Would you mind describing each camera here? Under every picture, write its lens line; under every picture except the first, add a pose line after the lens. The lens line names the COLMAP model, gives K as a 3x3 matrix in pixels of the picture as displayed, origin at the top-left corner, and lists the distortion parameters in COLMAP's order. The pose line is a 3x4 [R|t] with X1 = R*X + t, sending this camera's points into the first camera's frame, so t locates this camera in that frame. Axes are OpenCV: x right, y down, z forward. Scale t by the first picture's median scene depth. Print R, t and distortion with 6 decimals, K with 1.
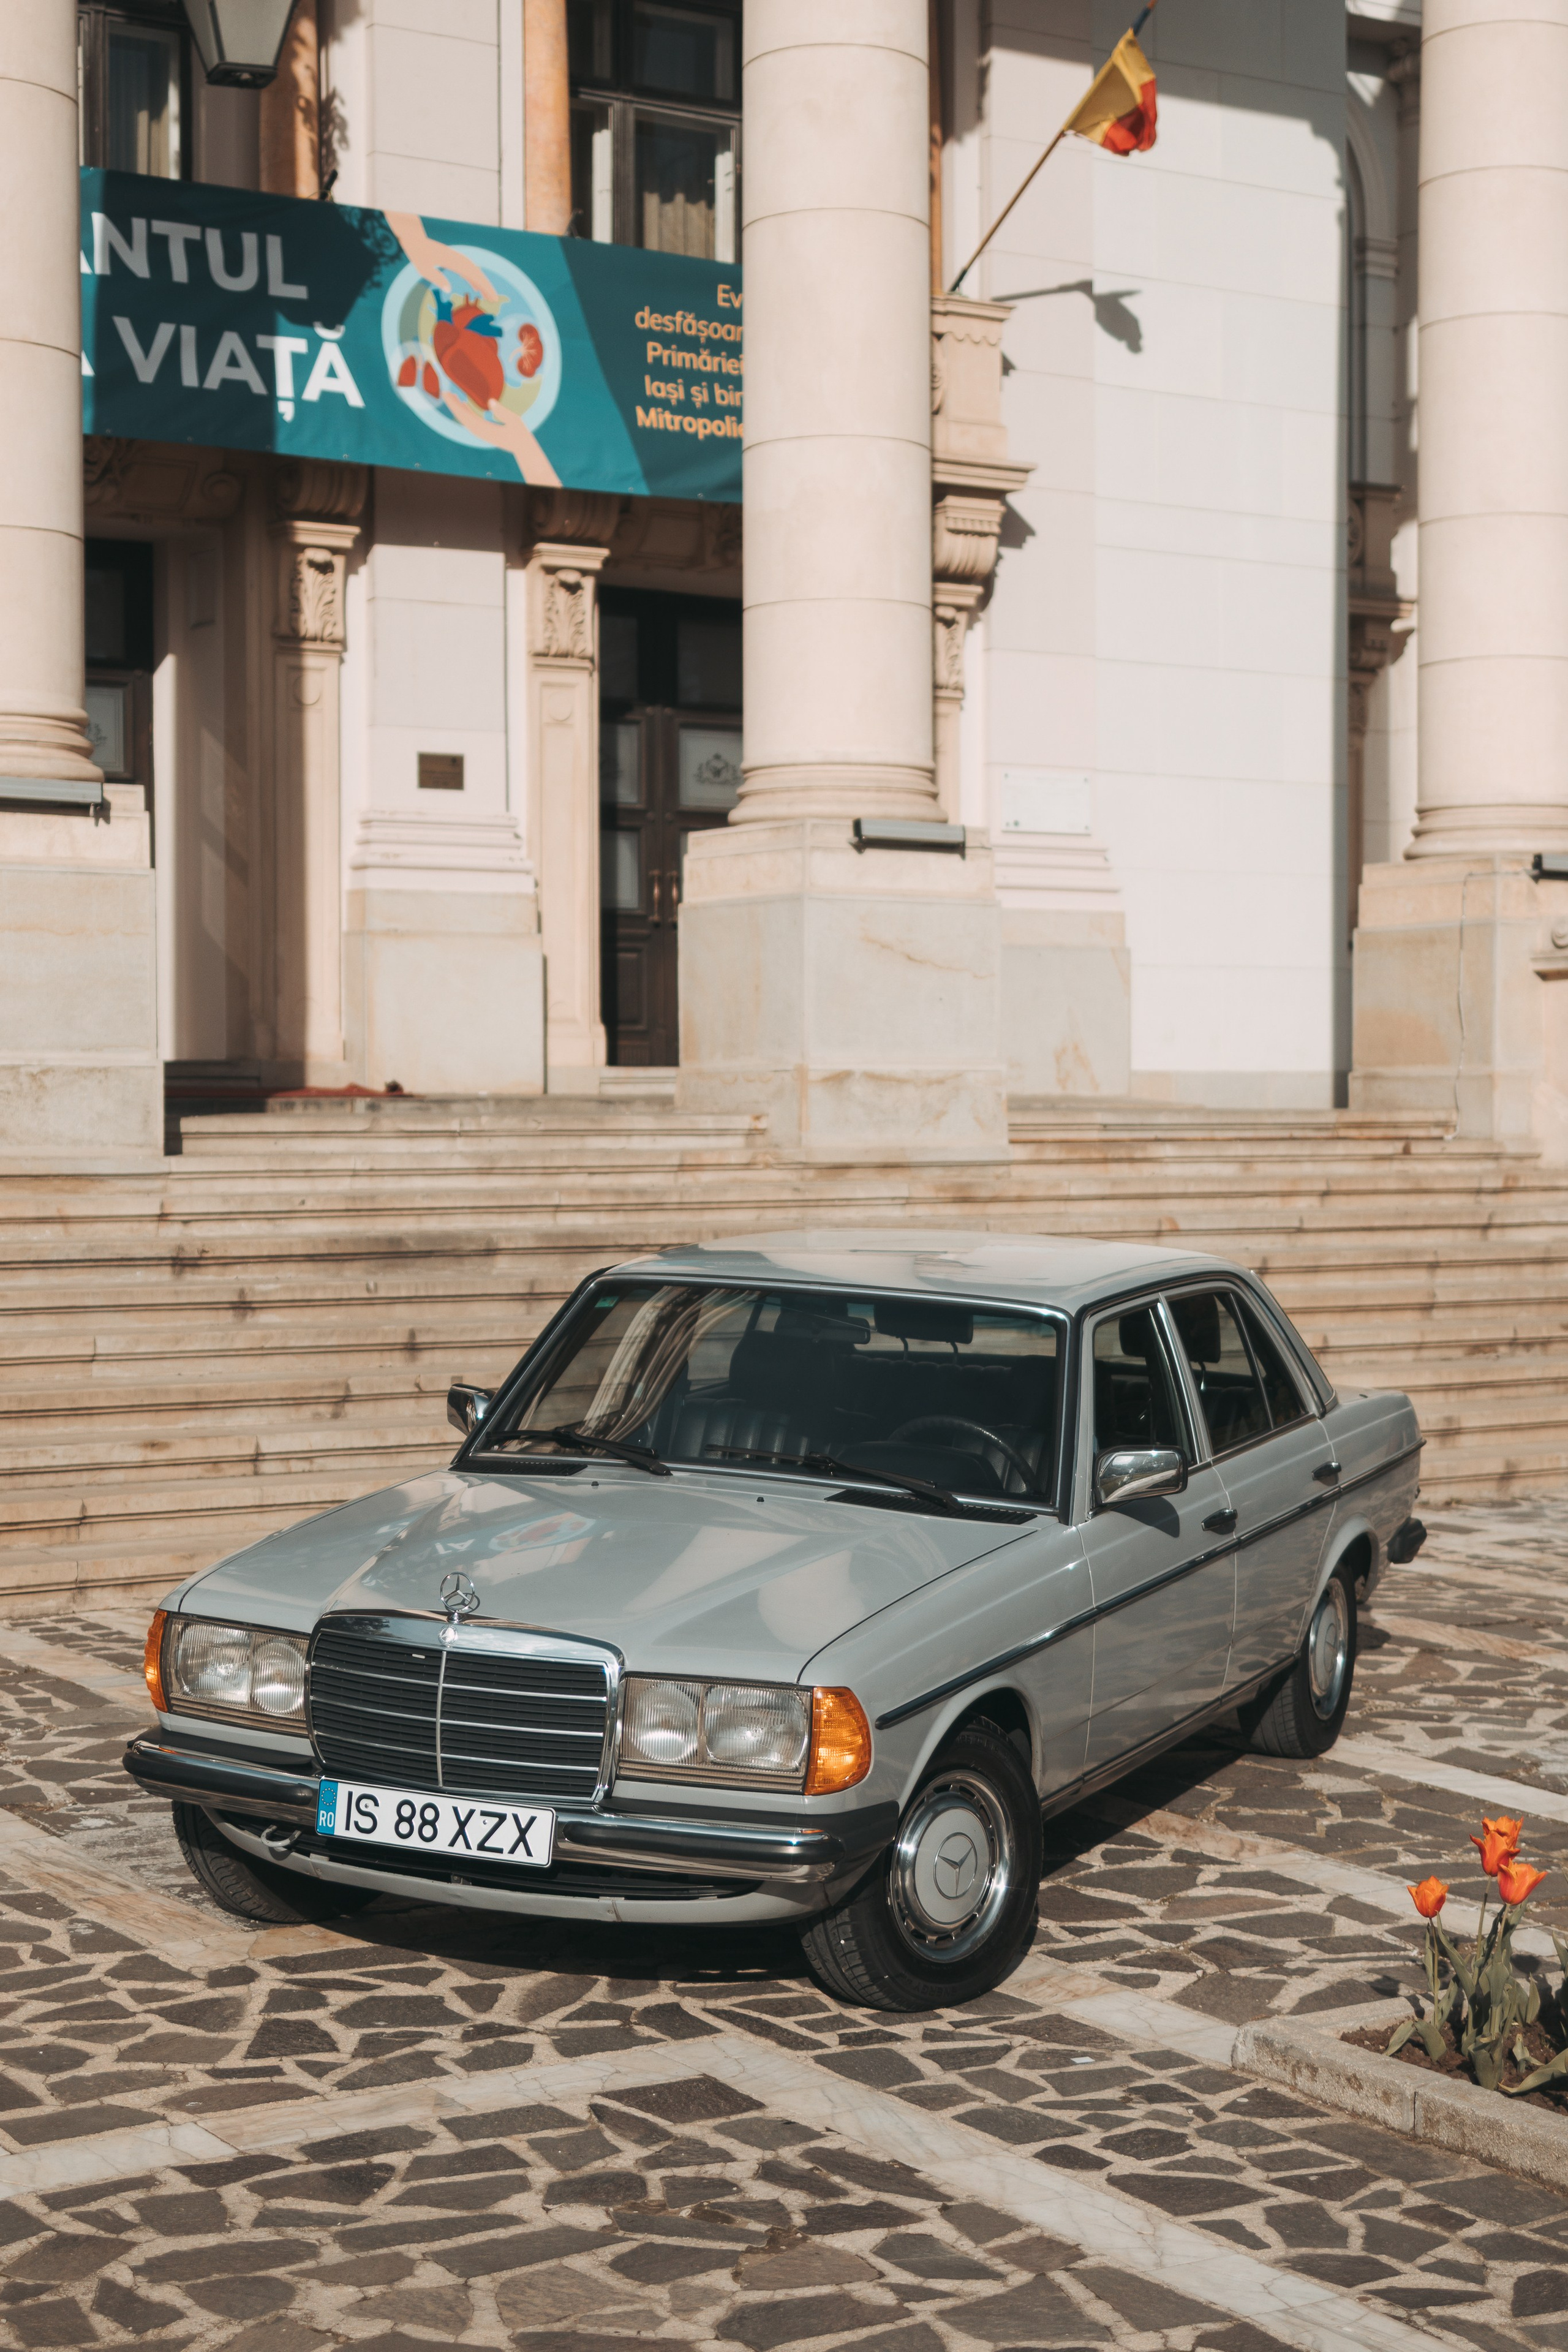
lens RADIAL K [[3733.7, 0, 820.1], [0, 3733.7, 1181.6], [0, 0, 1]] dist [0.010114, 0.075045]
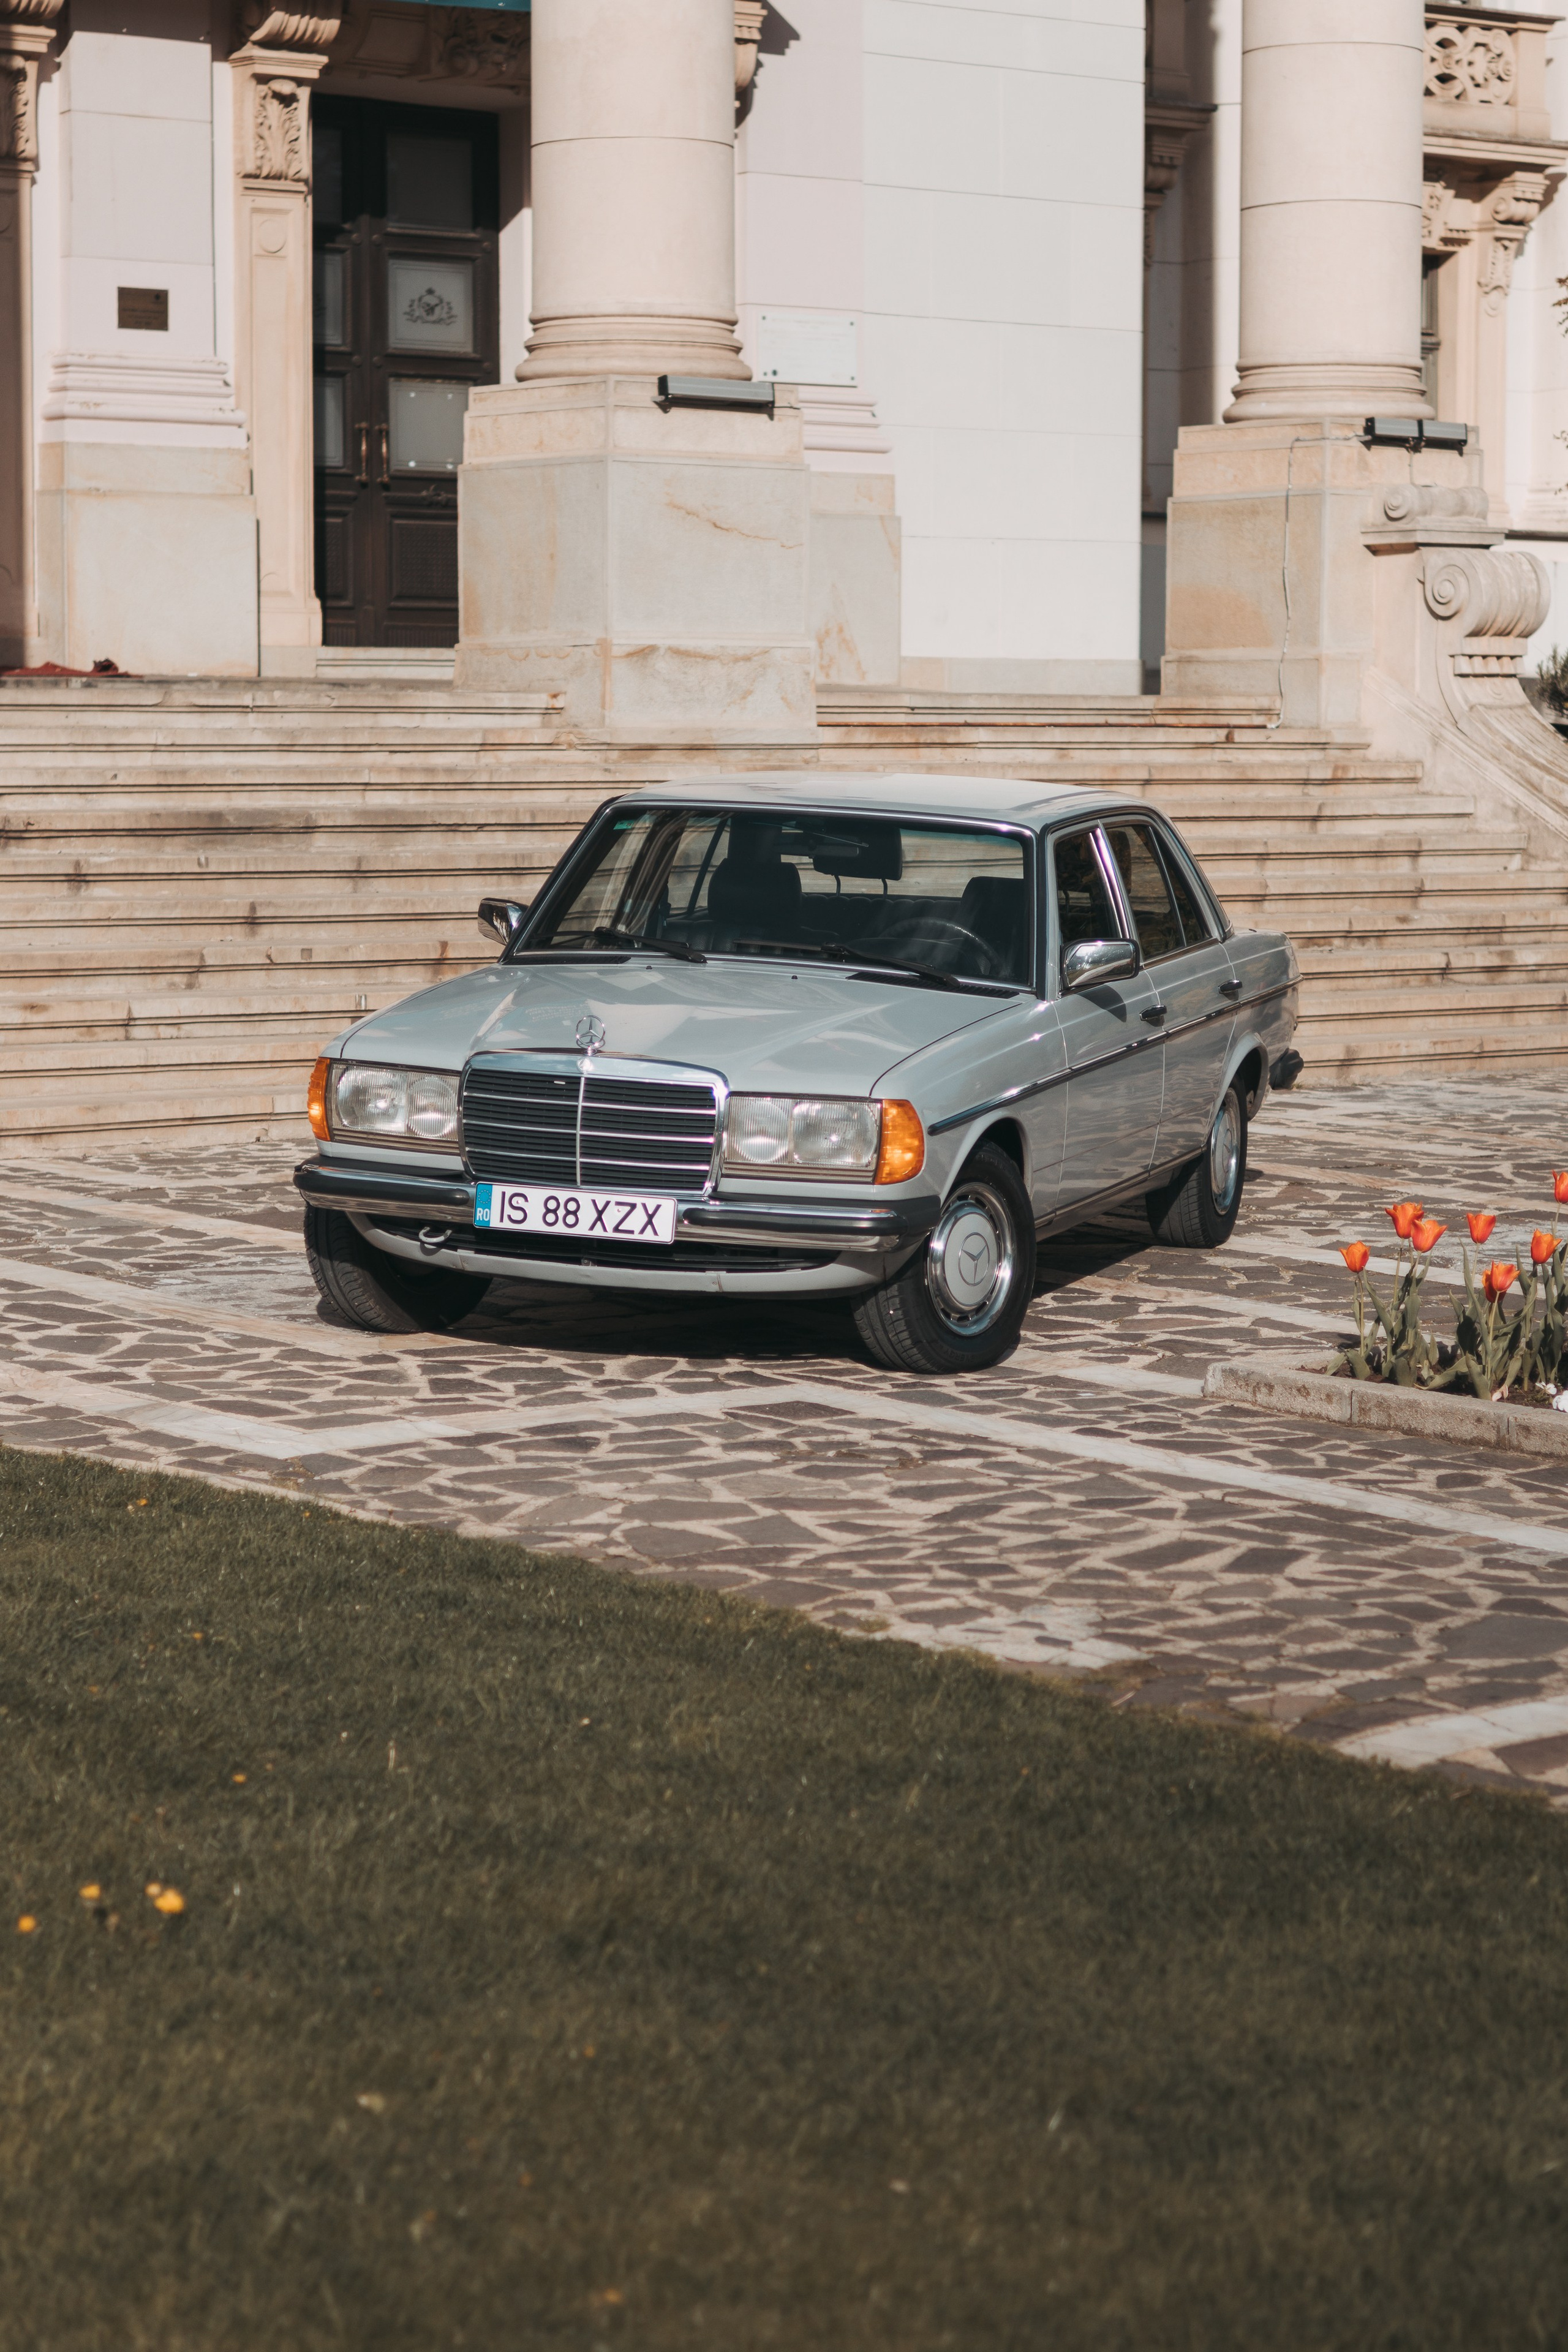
lens RADIAL K [[5161.6, 0, 782.1], [0, 5161.6, 1170.2], [0, 0, 1]] dist [0.033816, -0.416426]
pose [[0.995759, -0.003340, 0.091942, -0.131937], [-0.002550, 0.997955, 0.063871, 0.031296], [-0.091967, -0.063835, 0.993714, -0.499372]]
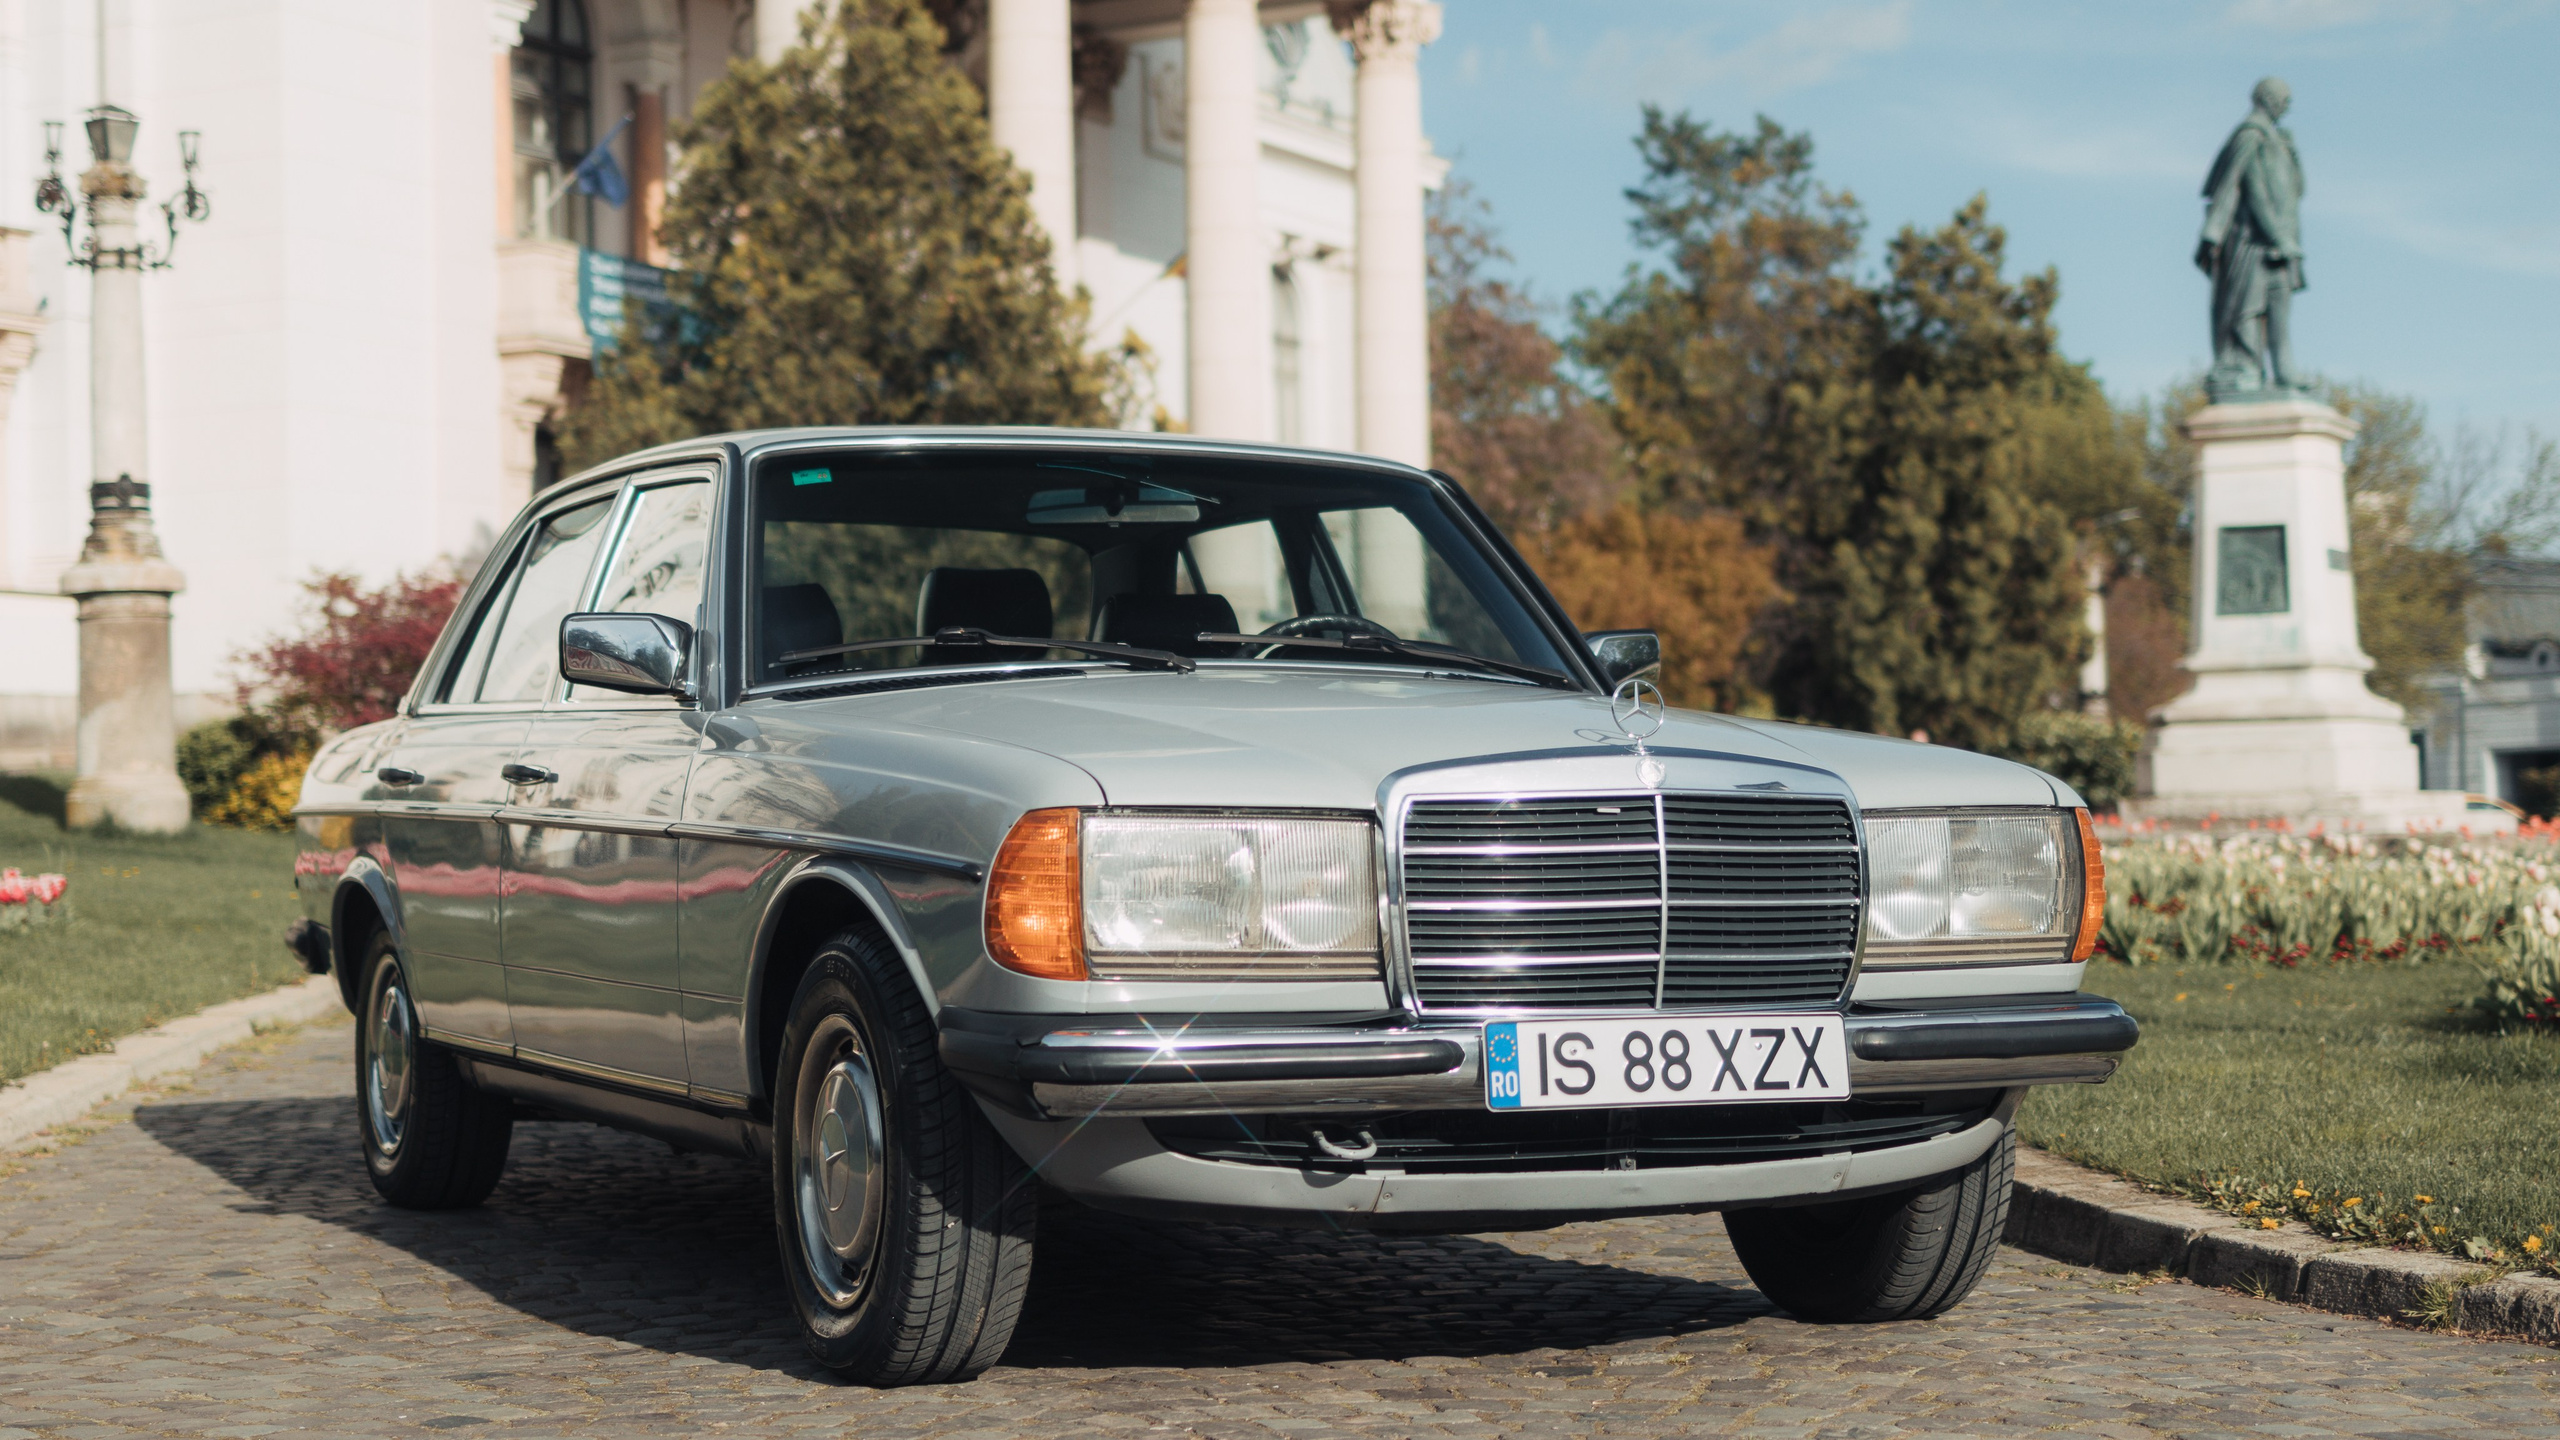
lens RADIAL K [[4149.1, 0, 1279.3], [0, 4149.1, 730.5], [0, 0, 1]] dist [0.005132, 0.081477]
pose [[0.673150, -0.019012, 0.739261, -0.460000], [0.066189, 0.997206, -0.034624, 0.091979], [-0.736538, 0.072238, 0.672528, 0.385579]]
